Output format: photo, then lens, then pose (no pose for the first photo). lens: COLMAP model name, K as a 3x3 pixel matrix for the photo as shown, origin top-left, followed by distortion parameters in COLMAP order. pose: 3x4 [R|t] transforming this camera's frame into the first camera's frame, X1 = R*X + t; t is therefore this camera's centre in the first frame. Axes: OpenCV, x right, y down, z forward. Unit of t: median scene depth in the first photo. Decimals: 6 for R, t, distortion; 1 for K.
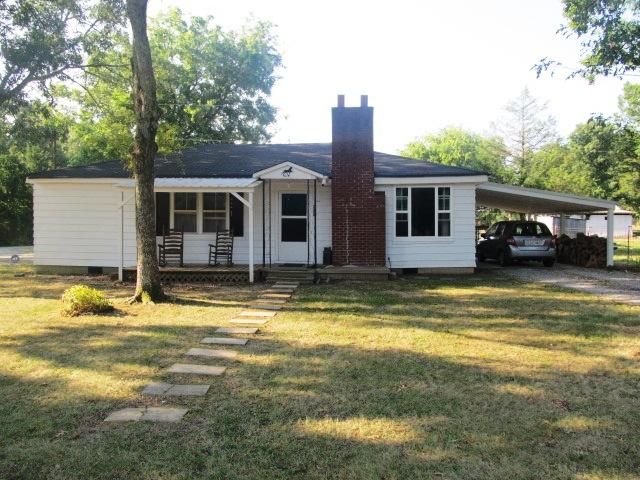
lens RADIAL K [[533.7, 0, 322.5], [0, 533.7, 240.2], [0, 0, 1]] dist [-0.059278, -0.004729]
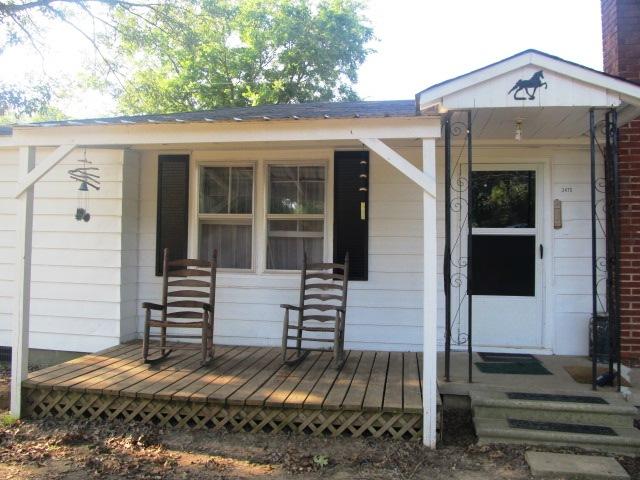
lens RADIAL K [[533.7, 0, 318.9], [0, 533.7, 236.8], [0, 0, 1]] dist [-0.059278, -0.004729]
pose [[0.992470, 0.002848, -0.122453, -0.137258], [-0.010769, 0.997887, -0.064078, -0.013739], [0.122011, 0.064914, 0.990404, 0.608734]]
